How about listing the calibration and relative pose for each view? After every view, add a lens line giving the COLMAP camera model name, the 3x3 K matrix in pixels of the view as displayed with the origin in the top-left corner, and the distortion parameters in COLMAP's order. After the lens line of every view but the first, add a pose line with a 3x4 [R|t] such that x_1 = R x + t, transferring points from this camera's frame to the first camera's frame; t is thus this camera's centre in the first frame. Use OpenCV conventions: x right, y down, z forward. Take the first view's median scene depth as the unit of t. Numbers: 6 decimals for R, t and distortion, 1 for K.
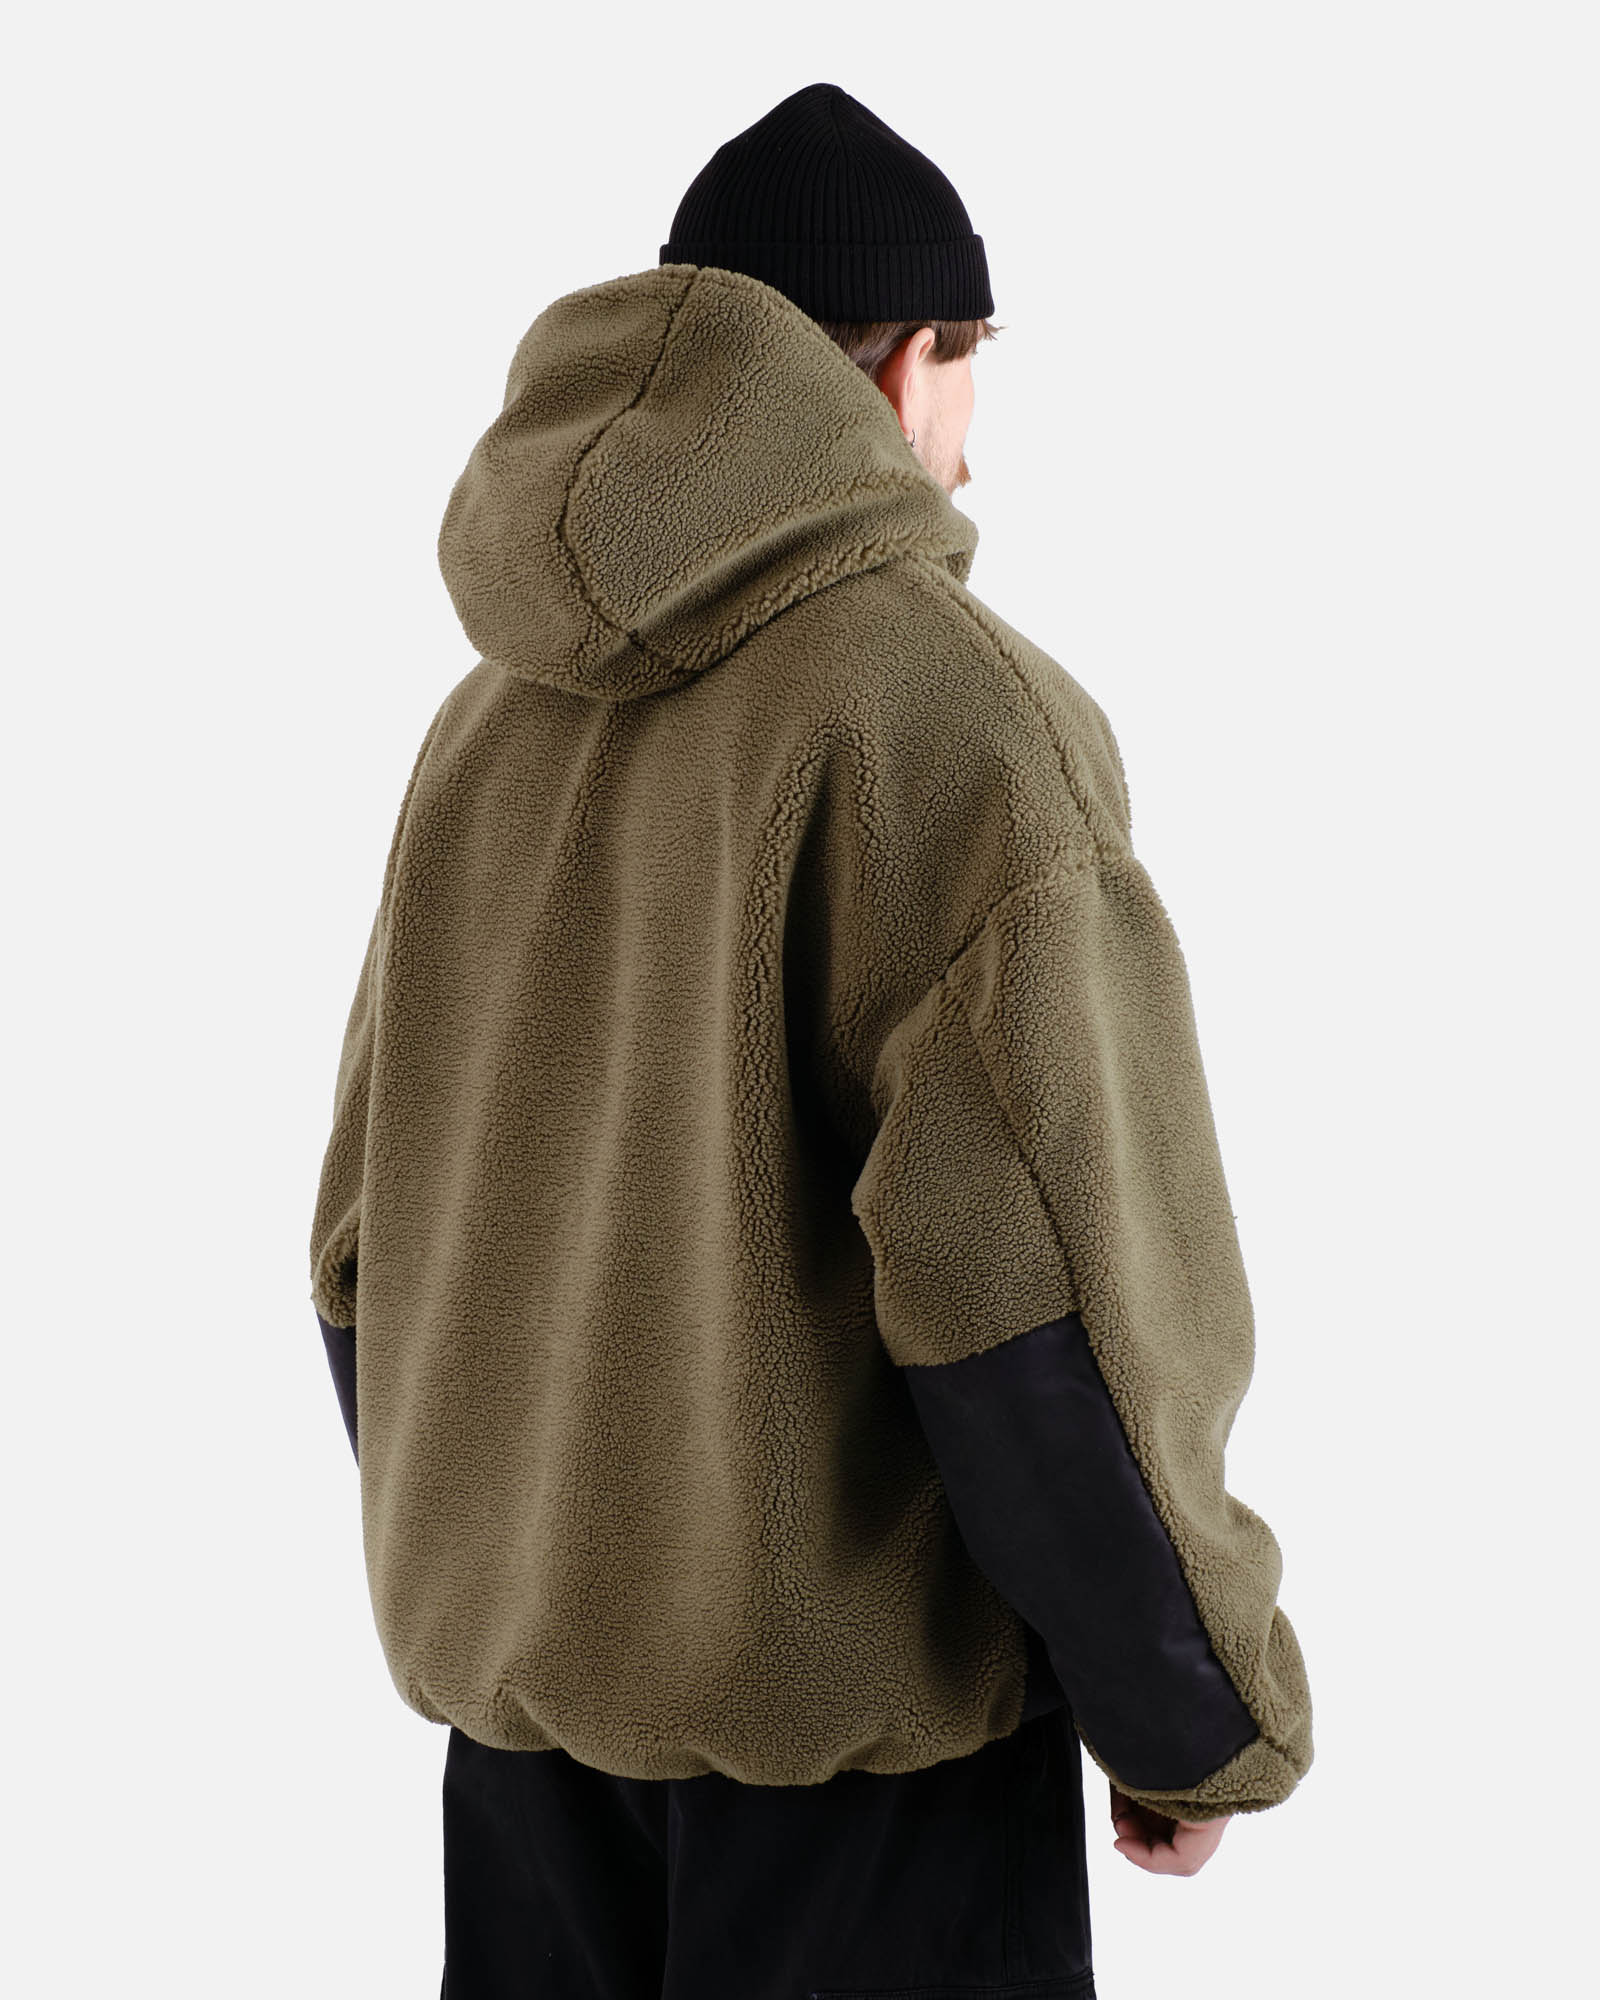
lens RADIAL K [[4653.1, 0, 797.9], [0, 4653.1, 1001.7], [0, 0, 1]] dist [-0.045608, 0.000000]
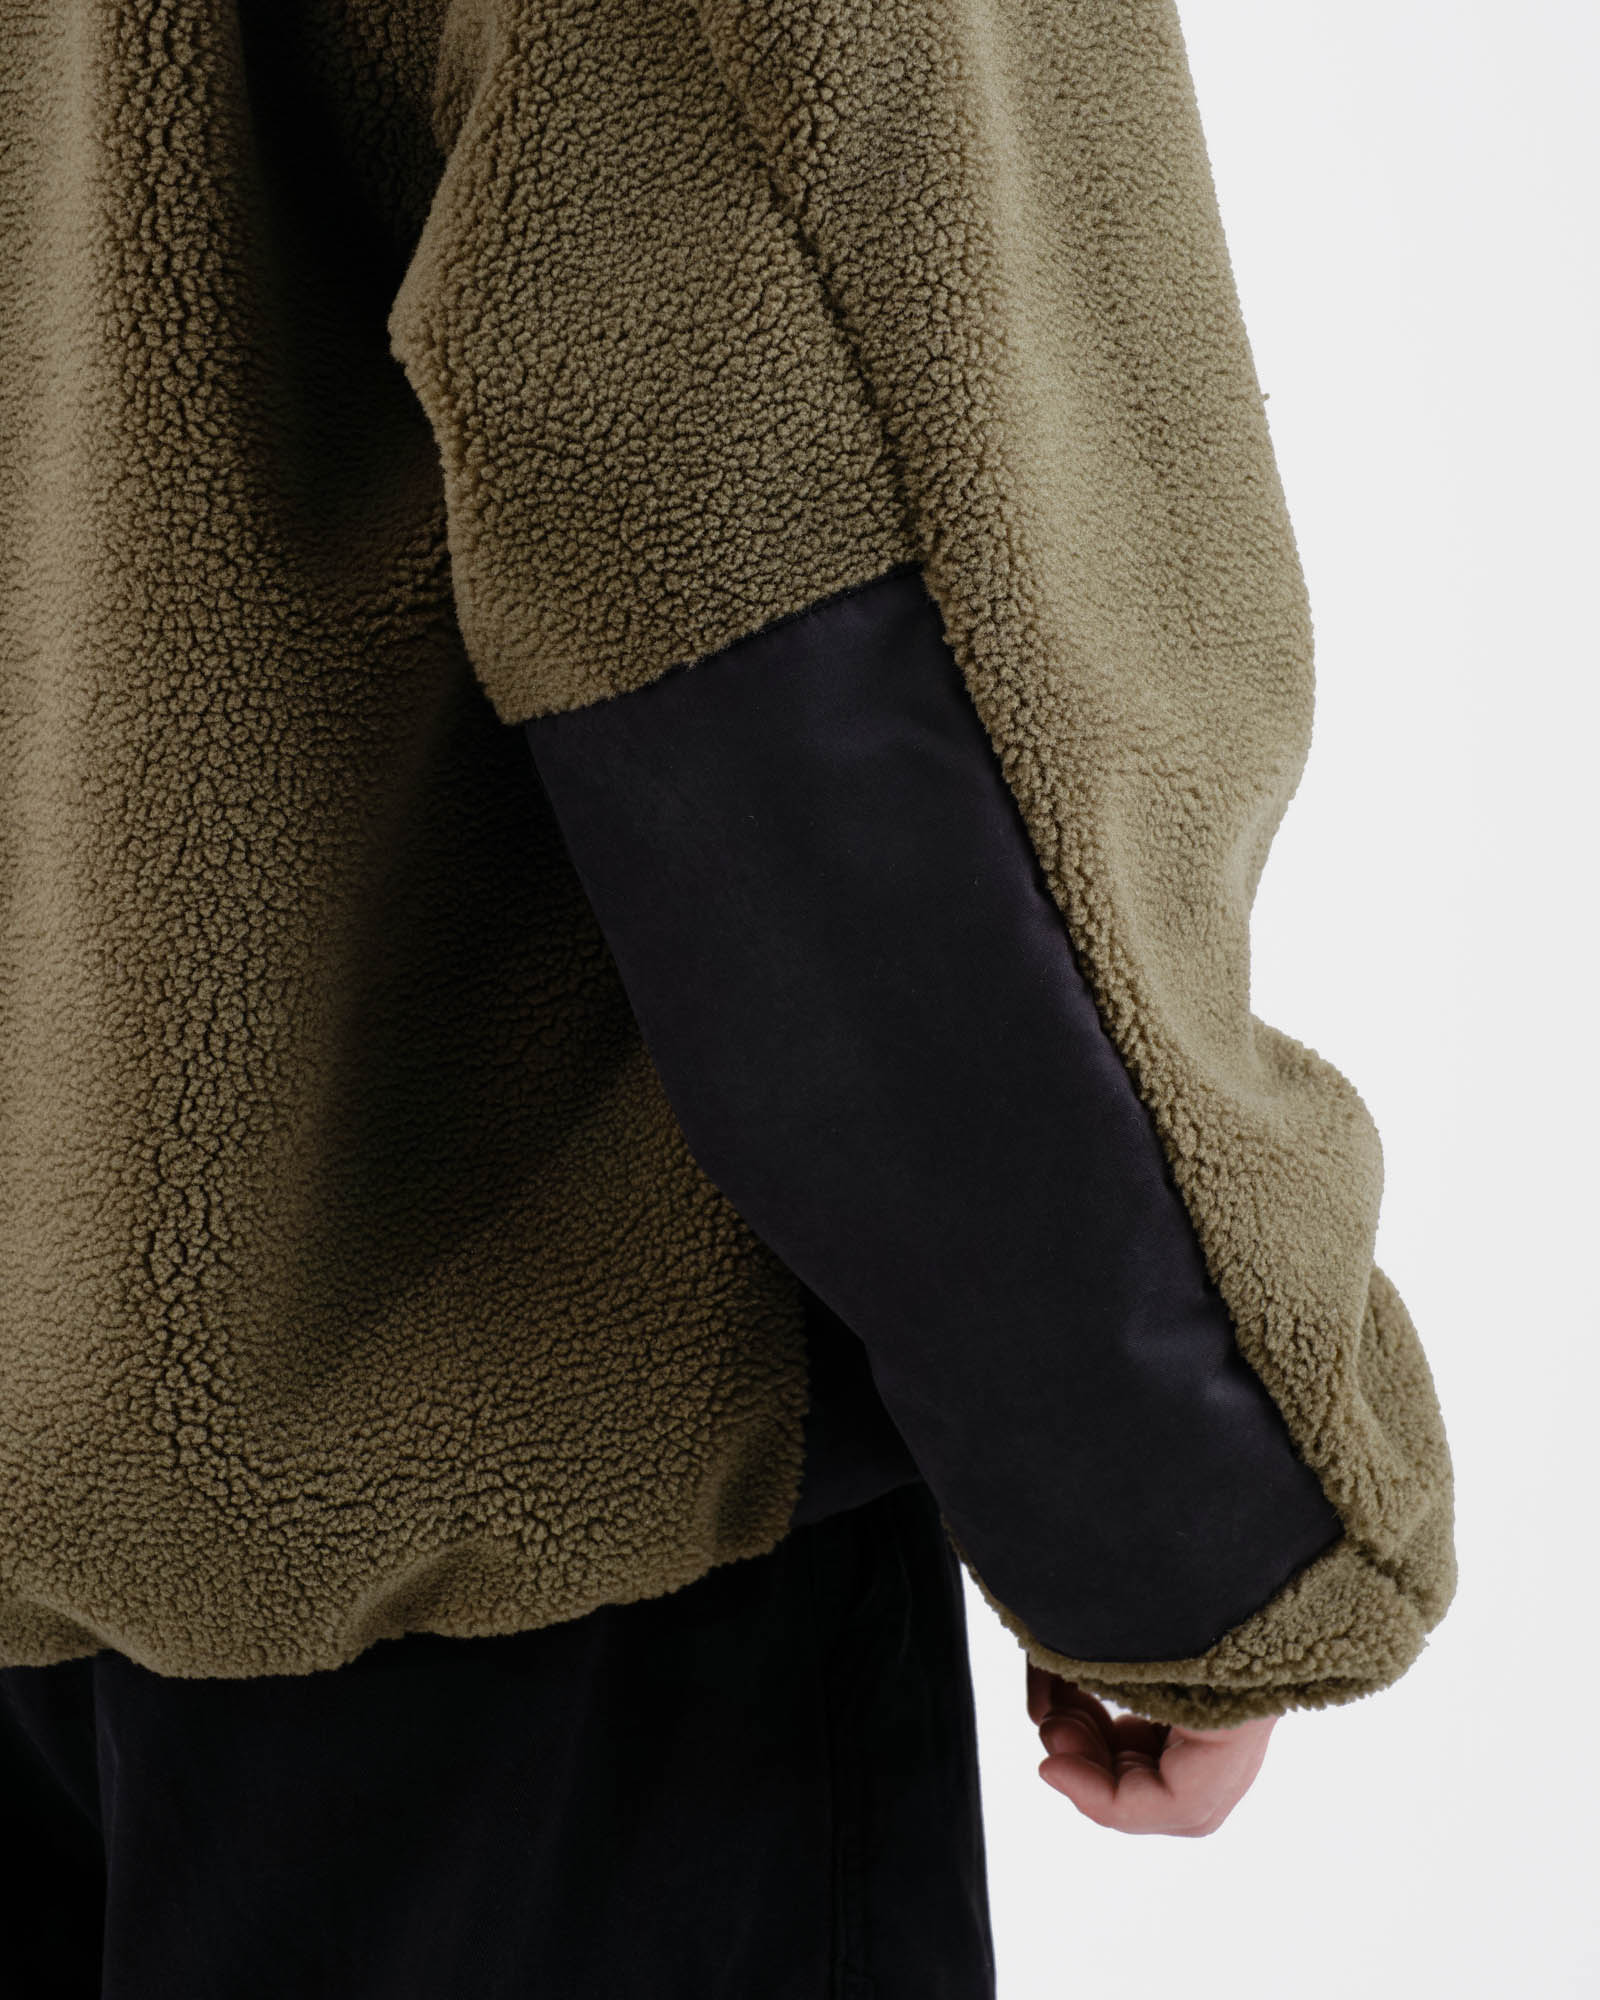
lens RADIAL K [[4653.1, 0, 803.3], [0, 4653.1, 998.4], [0, 0, 1]] dist [-0.045608, 0.000000]
pose [[0.999489, -0.024618, 0.020388, 0.039661], [0.024084, 0.999370, 0.026059, 0.094788], [-0.021017, -0.025554, 0.999452, 0.564291]]
